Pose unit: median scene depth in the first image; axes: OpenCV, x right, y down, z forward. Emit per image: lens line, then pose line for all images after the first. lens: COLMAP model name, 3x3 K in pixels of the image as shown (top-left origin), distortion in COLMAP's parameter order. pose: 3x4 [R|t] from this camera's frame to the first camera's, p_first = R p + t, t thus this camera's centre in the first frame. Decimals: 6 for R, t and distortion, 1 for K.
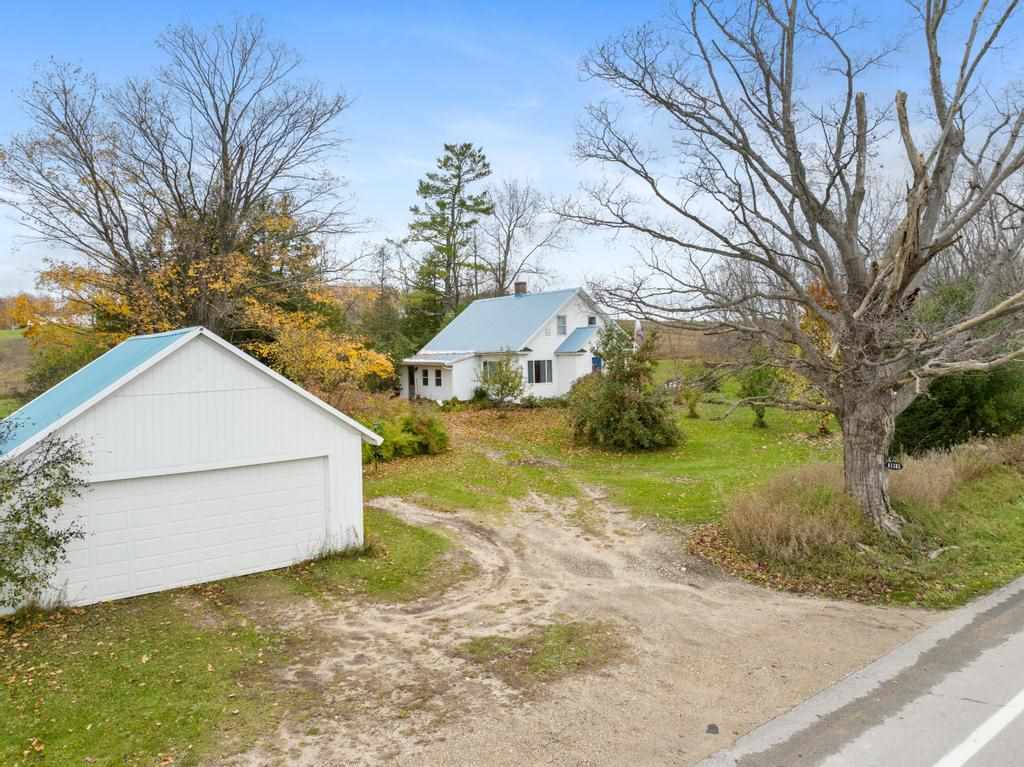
lens RADIAL K [[722.8, 0, 512.0], [0, 722.8, 383.5], [0, 0, 1]] dist [-0.046718, -0.001402]
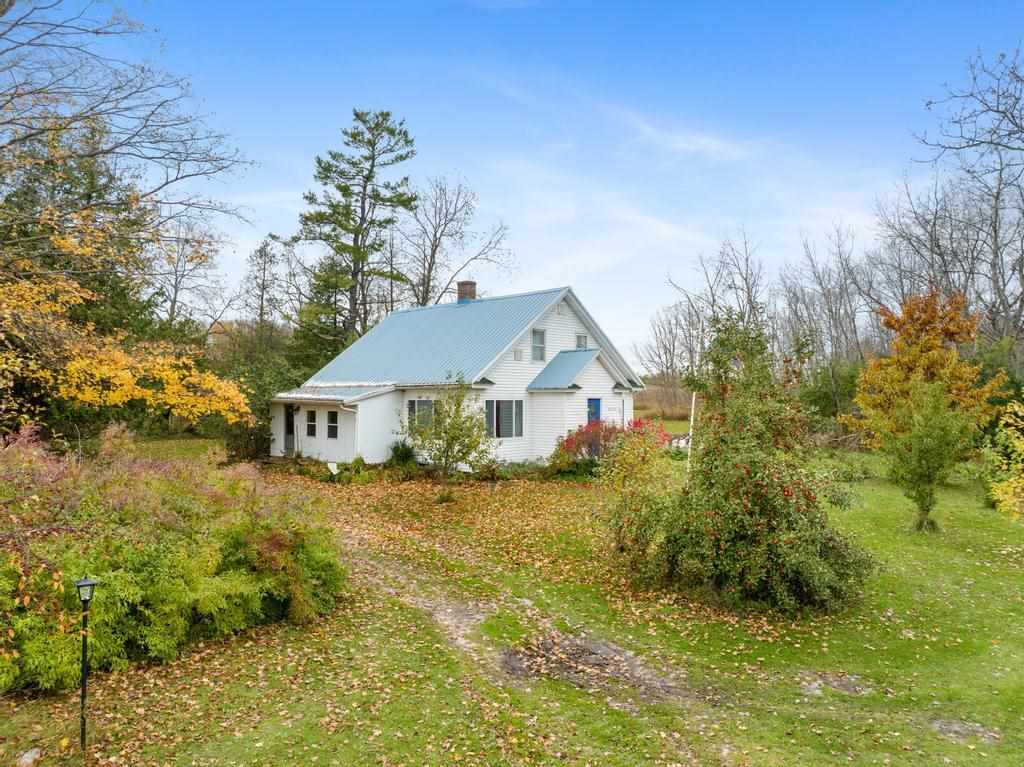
lens RADIAL K [[725.2, 0, 514.9], [0, 725.2, 413.1], [0, 0, 1]] dist [0.007447, 0.000483]
pose [[0.990611, 0.027735, 0.133866, -0.030194], [-0.024436, 0.999357, -0.026232, -0.005078], [-0.134507, 0.022714, 0.990652, 0.352967]]
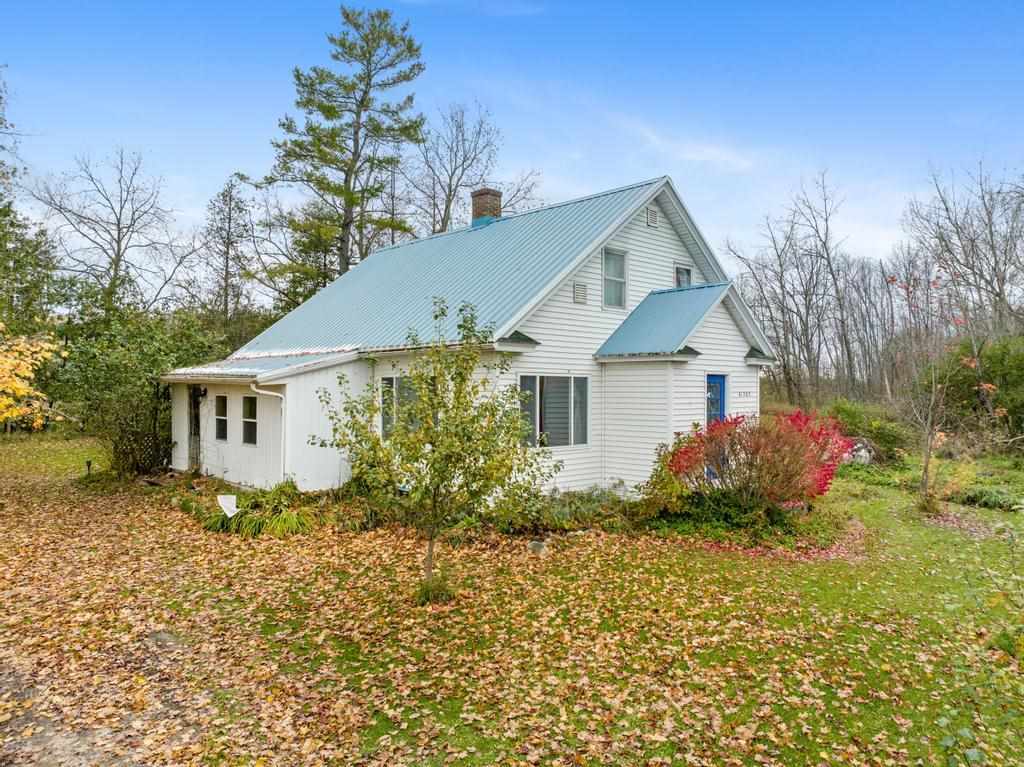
lens RADIAL K [[717.3, 0, 532.4], [0, 717.3, 425.6], [0, 0, 1]] dist [0.001659, 0.000235]
pose [[0.991504, 0.027068, 0.127226, -0.010561], [-0.027644, 0.999614, 0.002765, -0.009560], [-0.127102, -0.006258, 0.991870, 0.608063]]
